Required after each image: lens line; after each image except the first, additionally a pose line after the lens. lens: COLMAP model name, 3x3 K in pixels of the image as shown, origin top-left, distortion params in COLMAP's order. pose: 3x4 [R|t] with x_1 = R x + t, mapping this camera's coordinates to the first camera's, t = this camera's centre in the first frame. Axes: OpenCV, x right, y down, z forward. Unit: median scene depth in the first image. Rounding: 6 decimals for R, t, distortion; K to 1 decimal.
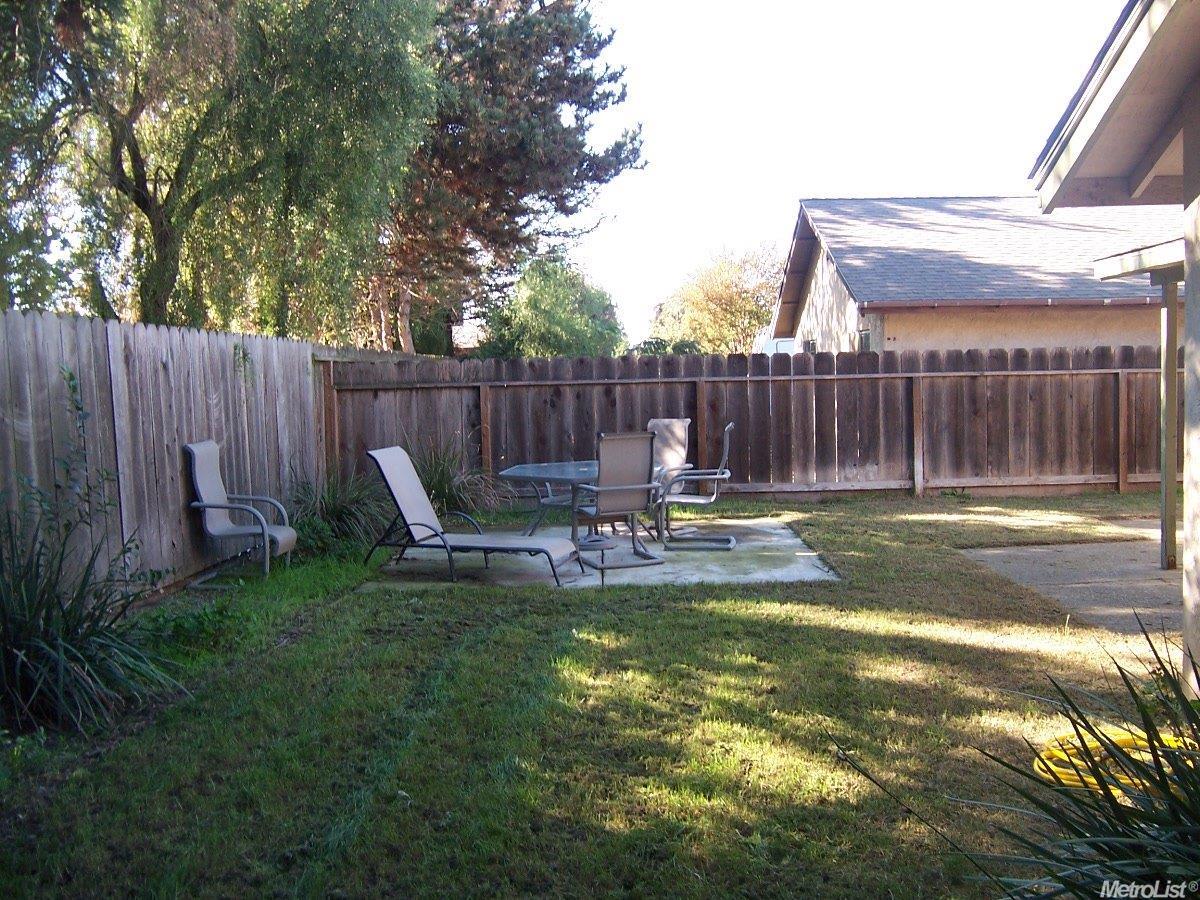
lens RADIAL K [[1162.7, 0, 605.0], [0, 1162.7, 448.0], [0, 0, 1]] dist [-0.088255, 0.000000]
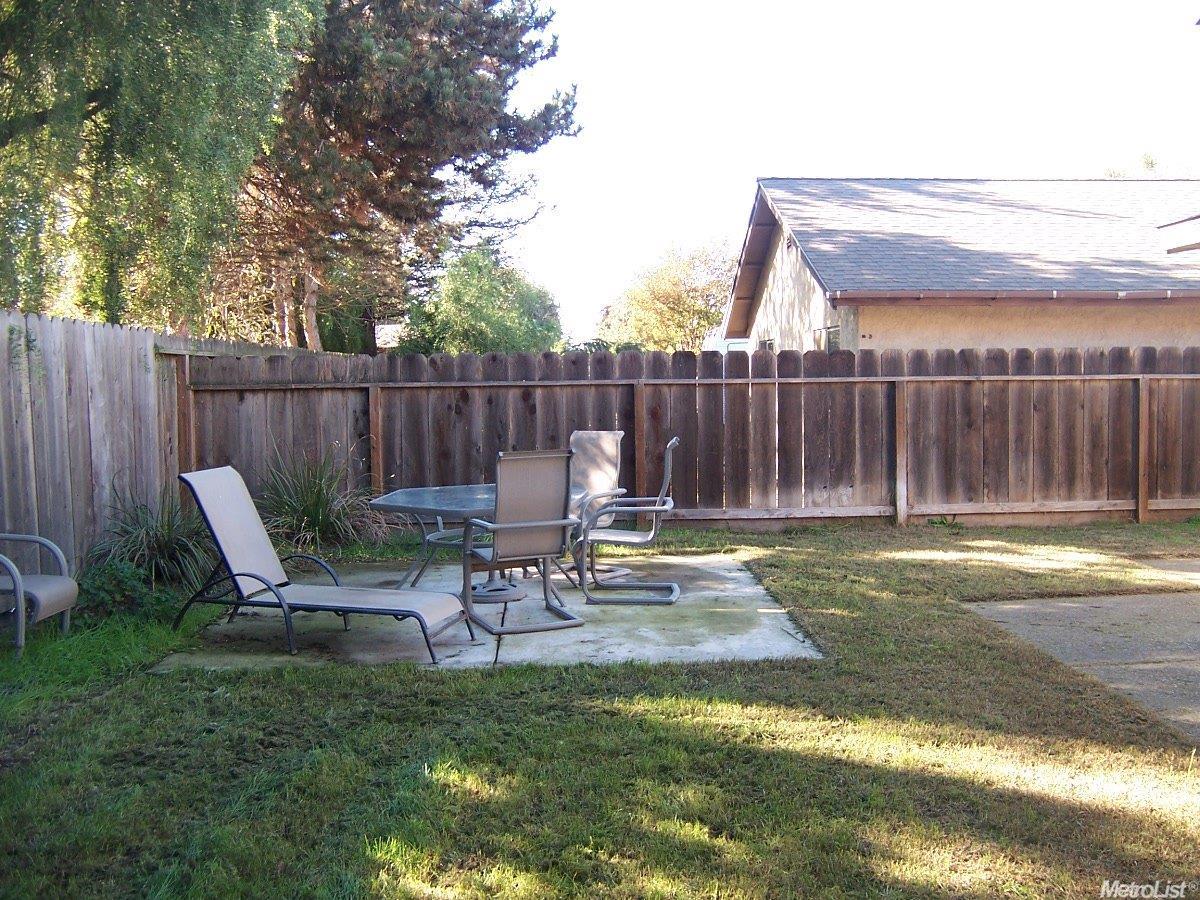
lens RADIAL K [[1162.7, 0, 600.6], [0, 1162.7, 448.6], [0, 0, 1]] dist [-0.088255, 0.000000]
pose [[0.999128, 0.007692, 0.041044, 0.021605], [-0.007533, 0.999963, -0.004034, -0.008341], [-0.041074, 0.003722, 0.999149, 0.180649]]
